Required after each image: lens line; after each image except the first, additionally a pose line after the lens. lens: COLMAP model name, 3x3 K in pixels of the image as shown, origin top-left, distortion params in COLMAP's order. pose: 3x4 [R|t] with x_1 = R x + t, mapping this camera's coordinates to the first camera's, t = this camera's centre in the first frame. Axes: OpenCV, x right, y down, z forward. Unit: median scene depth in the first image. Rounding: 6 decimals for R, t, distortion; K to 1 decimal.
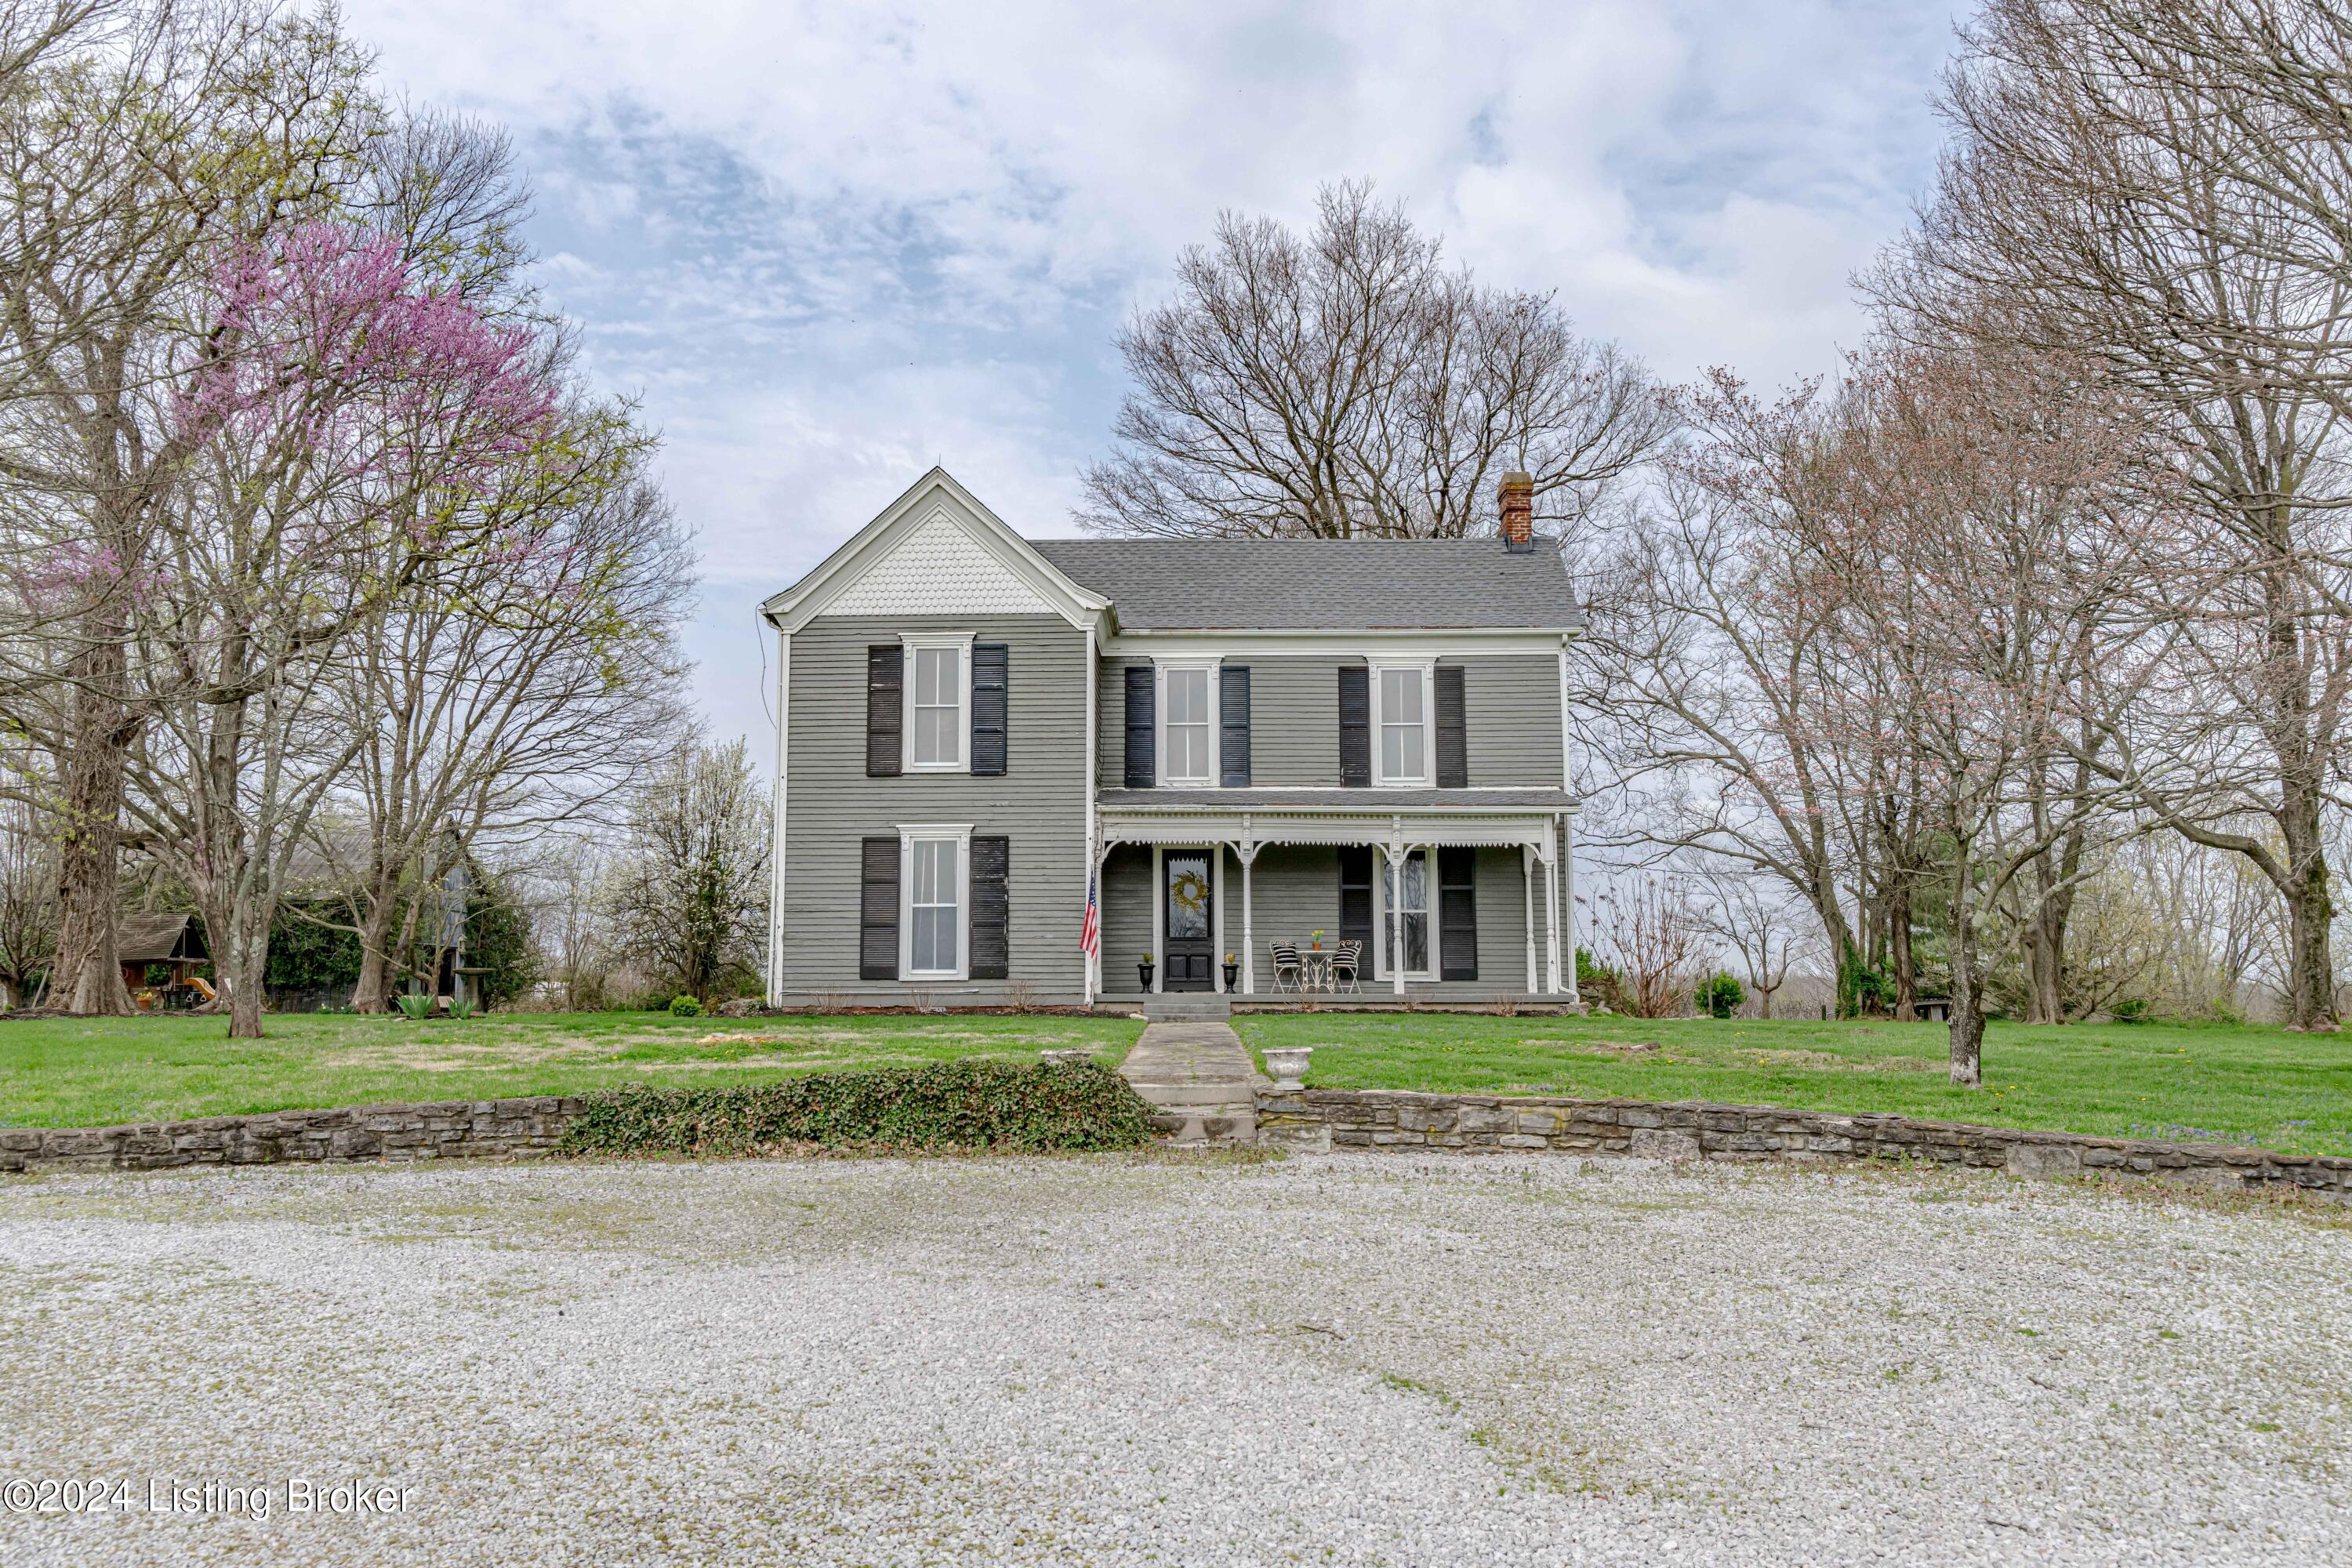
lens RADIAL K [[1877.1, 0, 1157.2], [0, 1877.1, 780.5], [0, 0, 1]] dist [-0.001285, 0.008062]
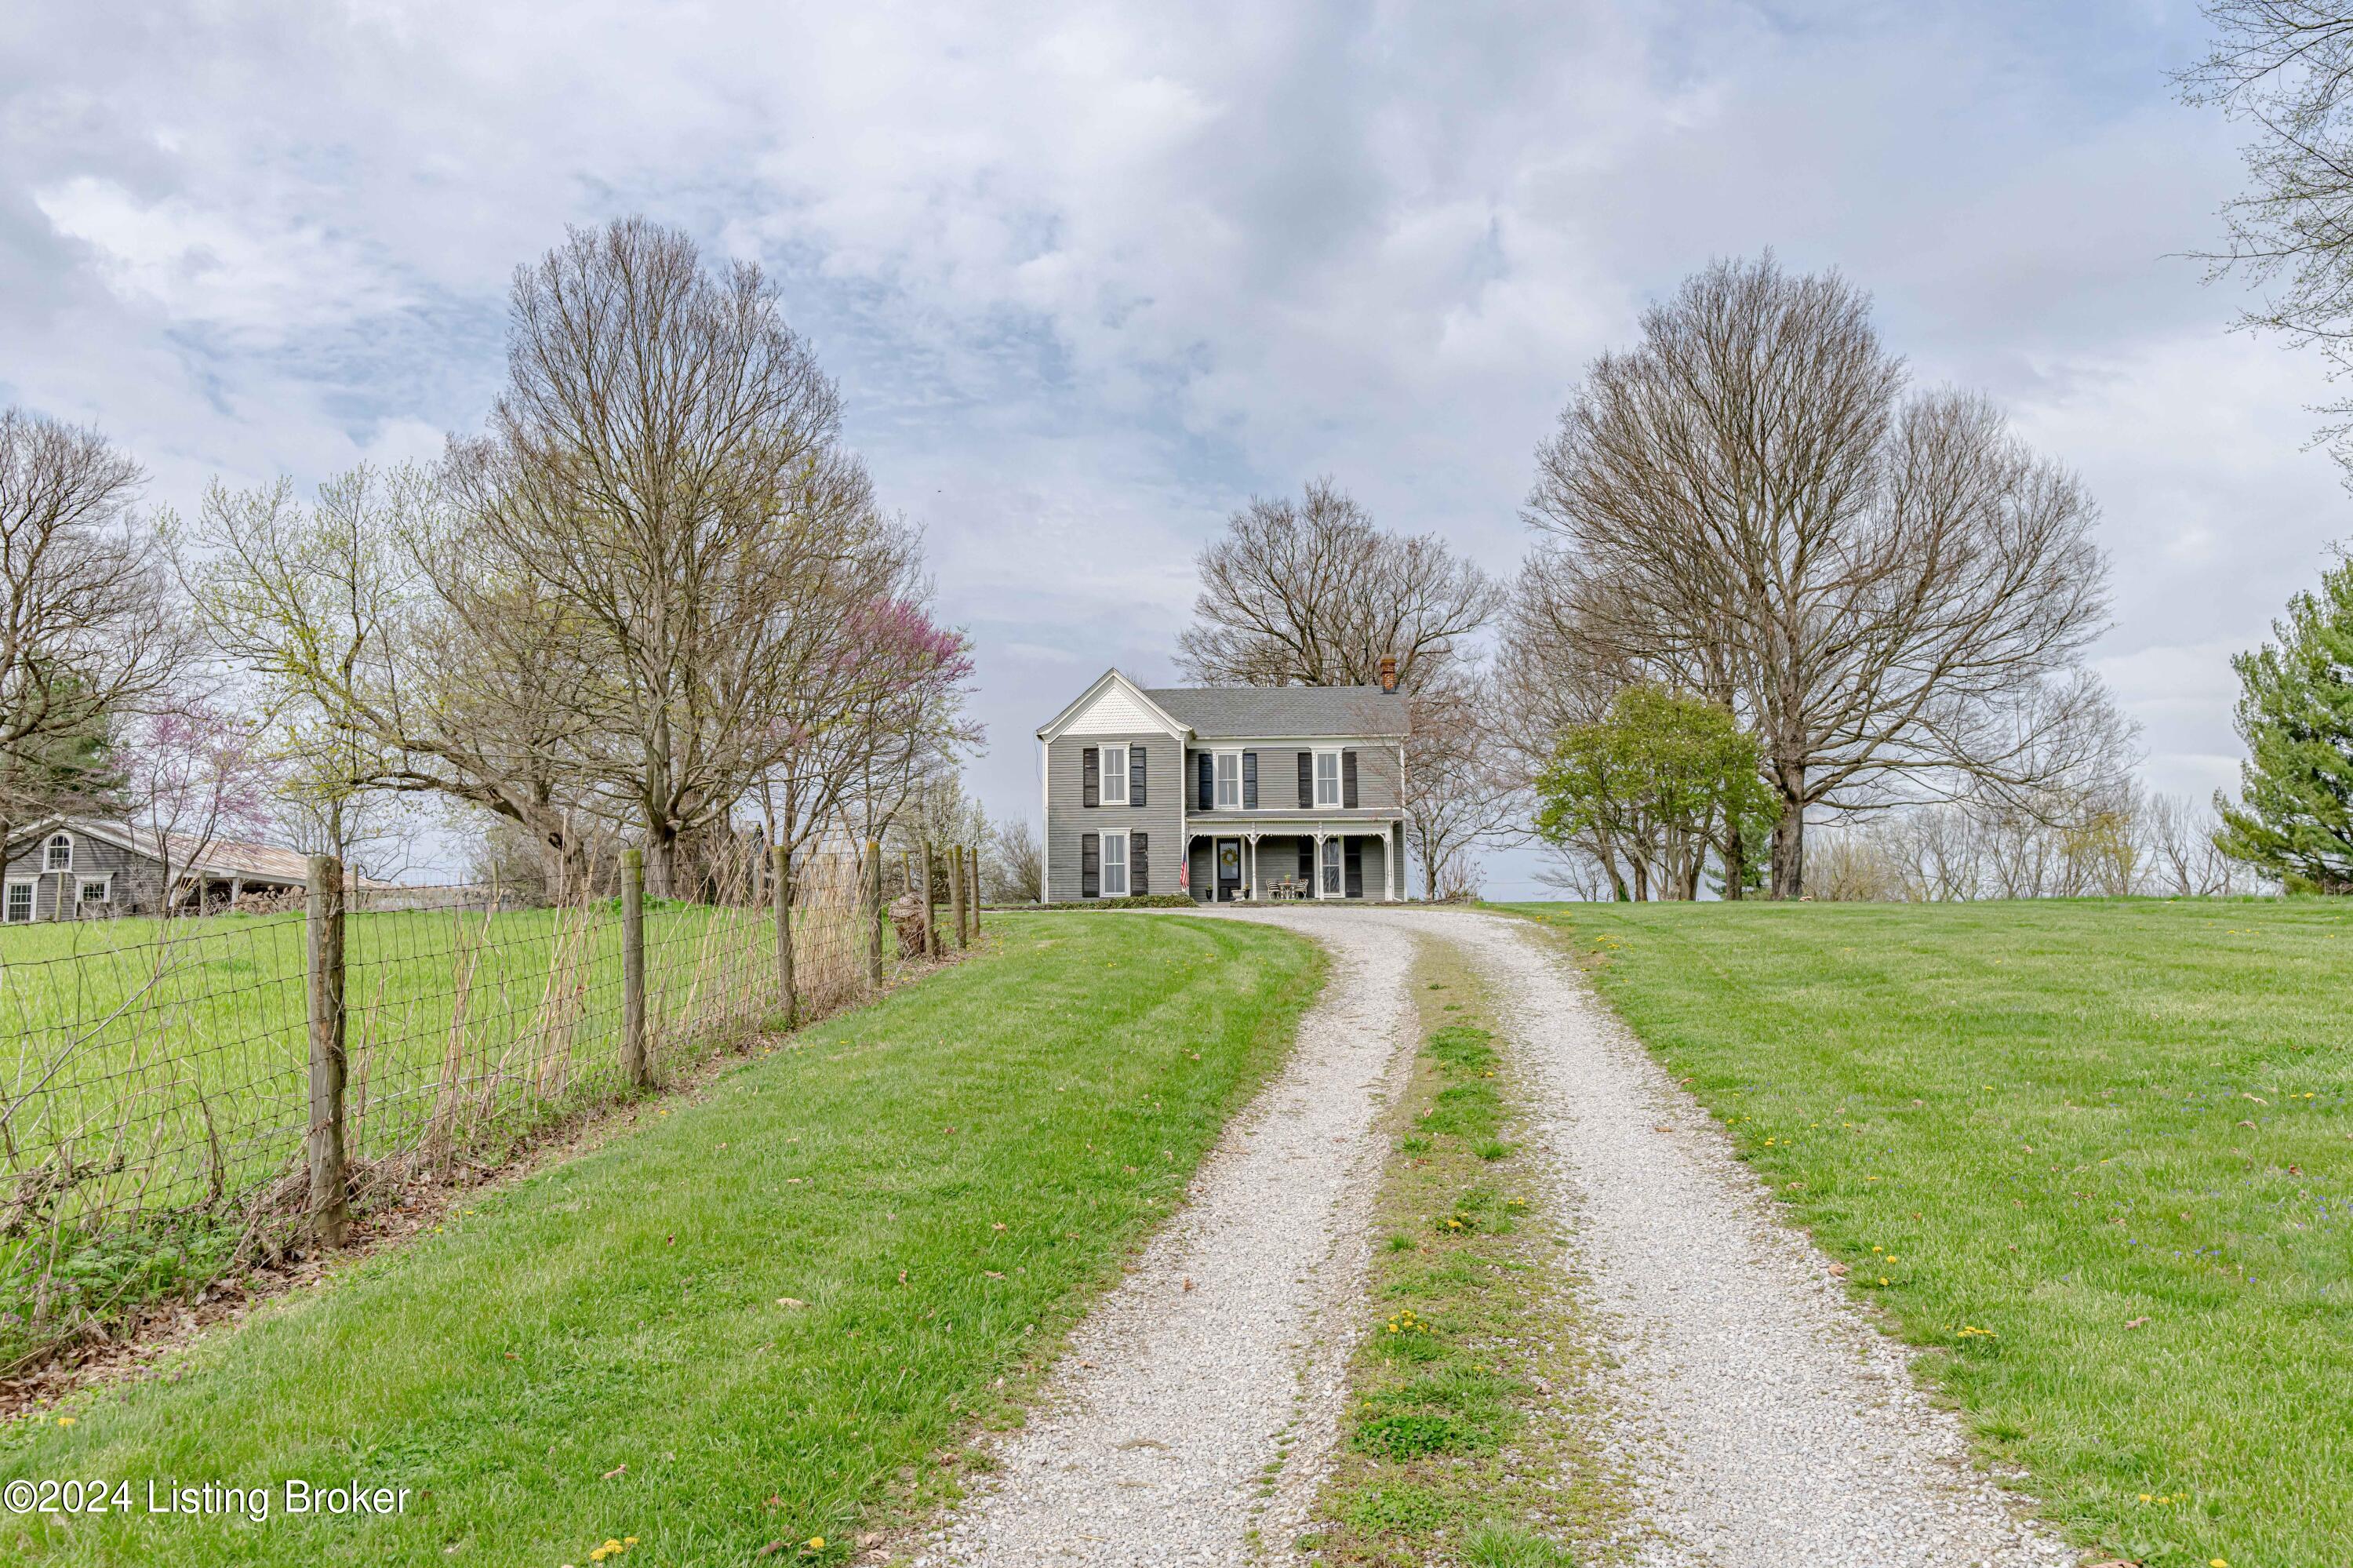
lens RADIAL K [[1878.0, 0, 1184.4], [0, 1878.0, 787.5], [0, 0, 1]] dist [-0.001285, 0.008062]
pose [[0.999362, -0.007809, -0.034849, 0.043043], [0.008342, 0.999850, 0.015189, -0.057023], [0.034725, -0.015470, 0.999277, -1.208010]]
